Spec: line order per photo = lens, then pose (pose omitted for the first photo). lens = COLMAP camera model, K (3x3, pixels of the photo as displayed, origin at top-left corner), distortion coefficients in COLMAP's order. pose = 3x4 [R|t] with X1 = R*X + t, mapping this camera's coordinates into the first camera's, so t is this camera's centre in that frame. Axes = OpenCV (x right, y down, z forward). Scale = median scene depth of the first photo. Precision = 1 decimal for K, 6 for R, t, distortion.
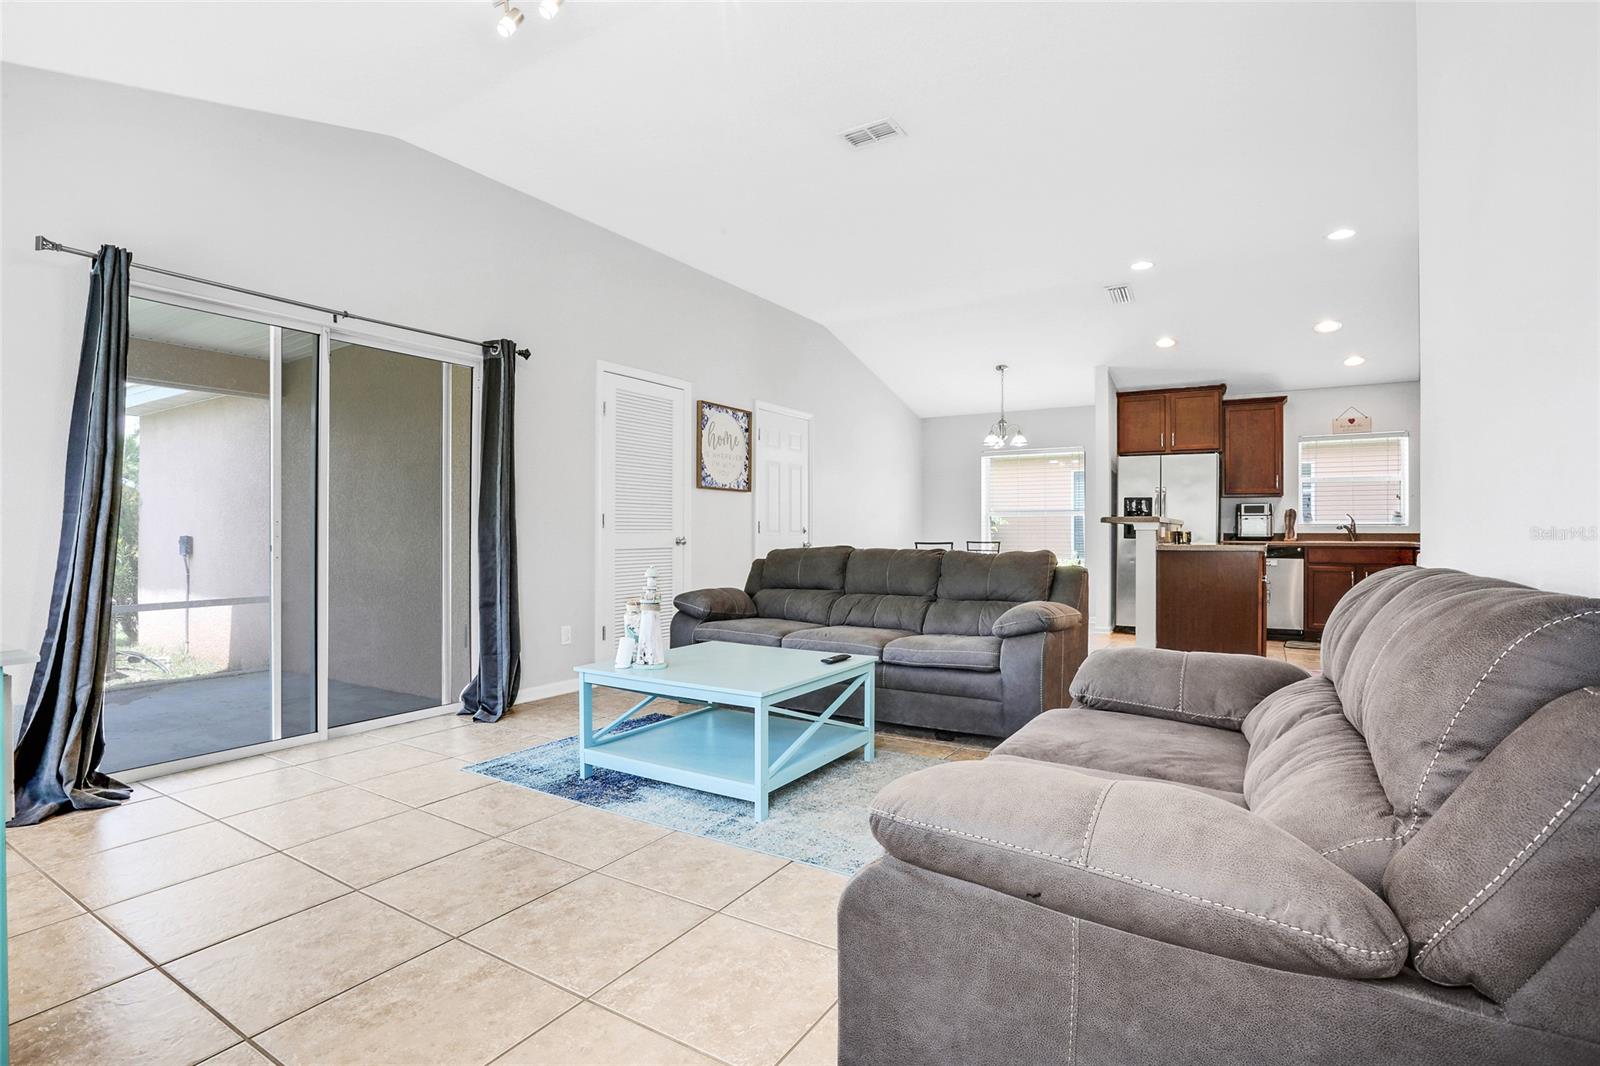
lens RADIAL K [[782.2, 0, 793.8], [0, 782.2, 526.1], [0, 0, 1]] dist [-0.068398, 0.025779]
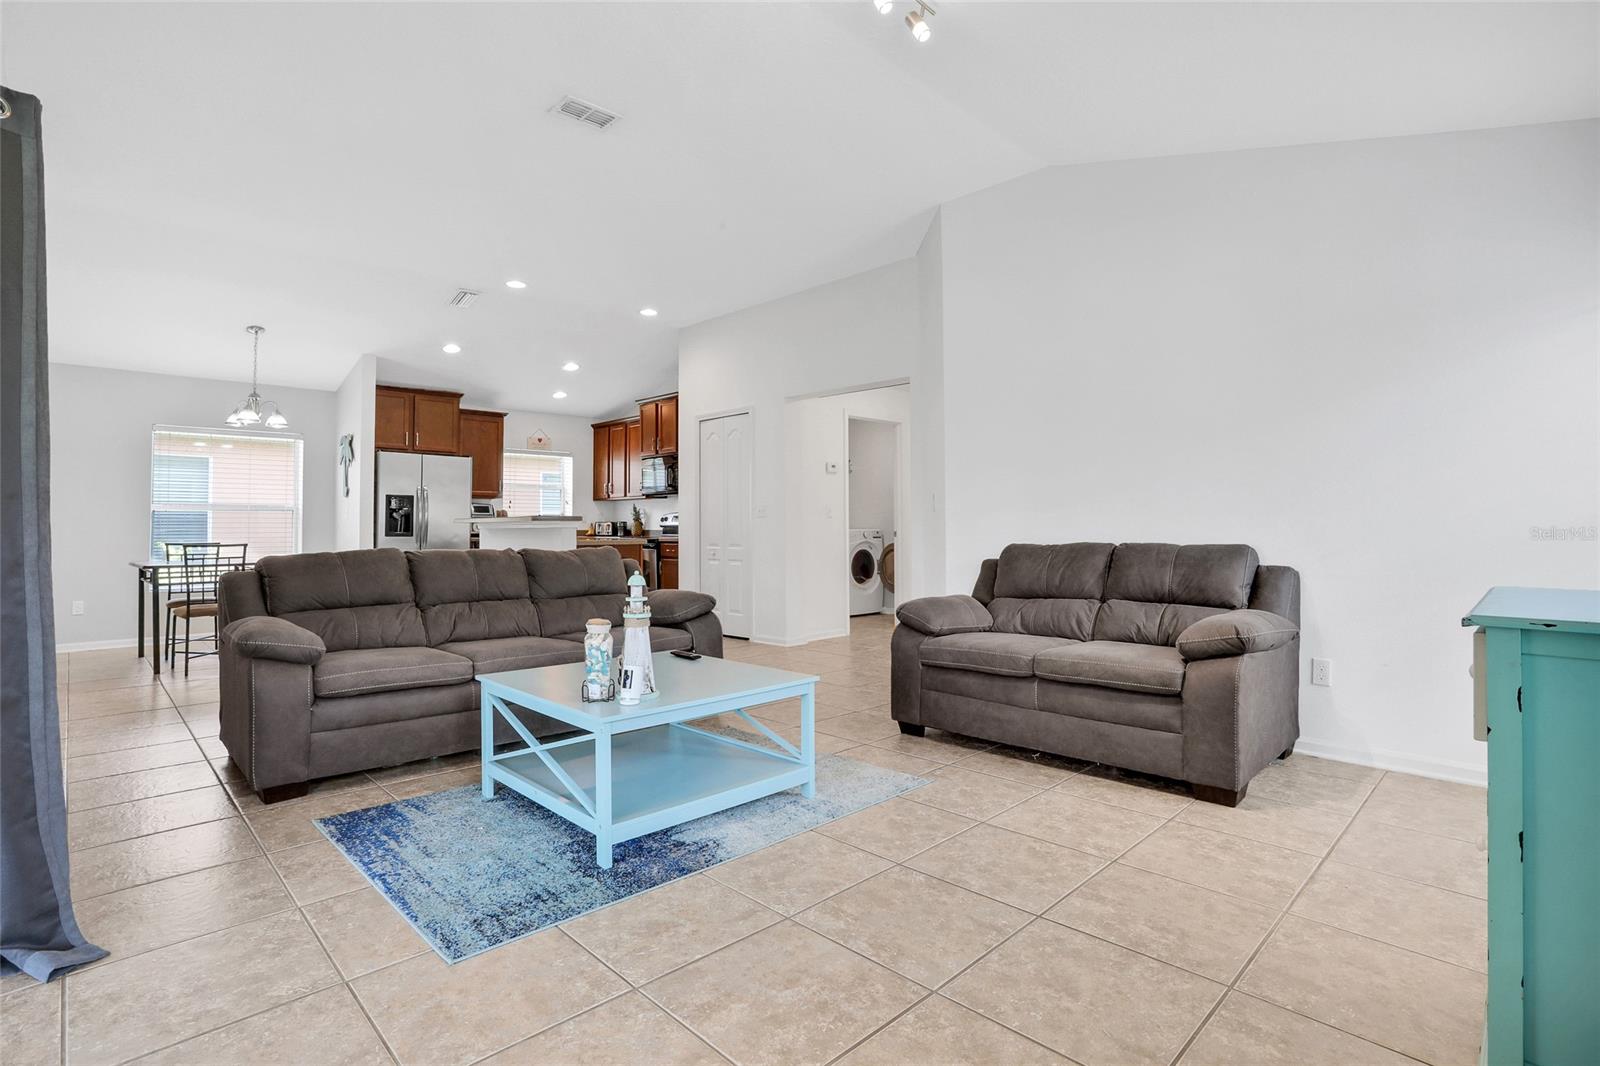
lens RADIAL K [[782.2, 0, 801.9], [0, 782.2, 509.2], [0, 0, 1]] dist [-0.068398, 0.025779]
pose [[0.227738, 0.019842, 0.973520, -0.474573], [-0.002839, 0.999802, -0.019713, -0.000580], [-0.973718, 0.001726, 0.227749, 0.327007]]
